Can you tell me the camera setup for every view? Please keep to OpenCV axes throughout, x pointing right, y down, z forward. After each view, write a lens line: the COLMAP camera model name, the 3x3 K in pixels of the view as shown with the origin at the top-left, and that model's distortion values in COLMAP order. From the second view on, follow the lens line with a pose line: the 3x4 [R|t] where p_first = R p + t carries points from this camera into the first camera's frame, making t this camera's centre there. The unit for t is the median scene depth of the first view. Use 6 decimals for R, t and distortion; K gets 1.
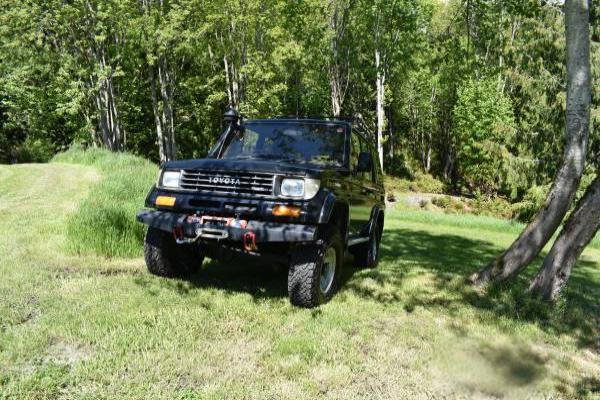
lens RADIAL K [[495.0, 0, 294.8], [0, 495.0, 201.4], [0, 0, 1]] dist [-0.082371, 0.012076]
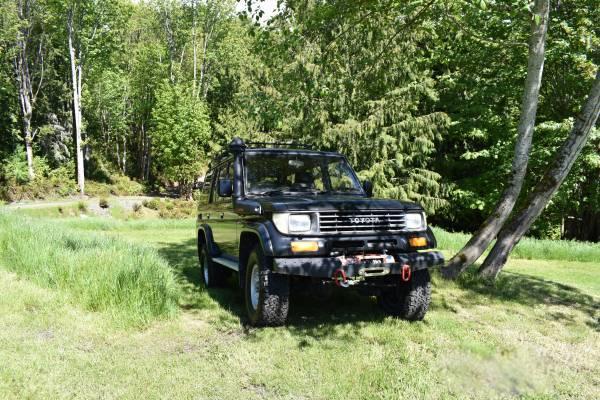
lens RADIAL K [[495.0, 0, 294.8], [0, 495.0, 201.4], [0, 0, 1]] dist [-0.082371, 0.012076]
pose [[0.766318, -0.073057, 0.638294, -0.118085], [0.068877, 0.997130, 0.031436, -0.016029], [-0.638759, 0.019874, 0.769150, 0.035703]]
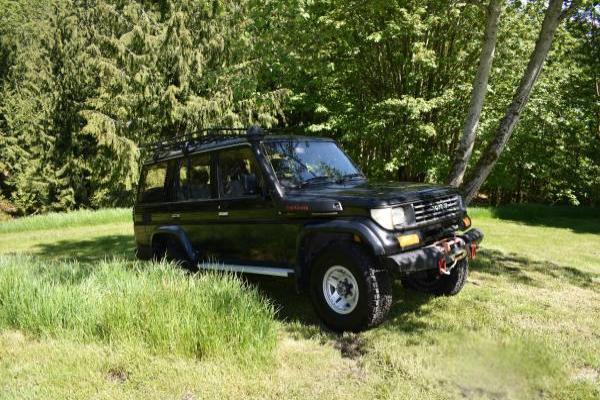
lens RADIAL K [[495.0, 0, 294.8], [0, 495.0, 201.4], [0, 0, 1]] dist [-0.082371, 0.012076]
pose [[0.385756, -0.165364, 0.907660, -0.157619], [0.118107, 0.984563, 0.129178, -0.029299], [-0.915010, 0.057370, 0.399331, 0.109102]]
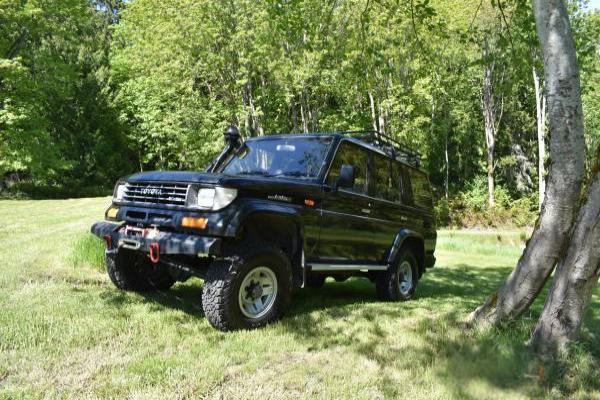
lens RADIAL K [[495.0, 0, 294.8], [0, 495.0, 201.4], [0, 0, 1]] dist [-0.082371, 0.012076]
pose [[0.938584, -0.001426, -0.345047, 0.059152], [-0.026038, 0.996848, -0.074945, 0.005553], [0.344066, 0.079327, 0.935588, 0.023649]]
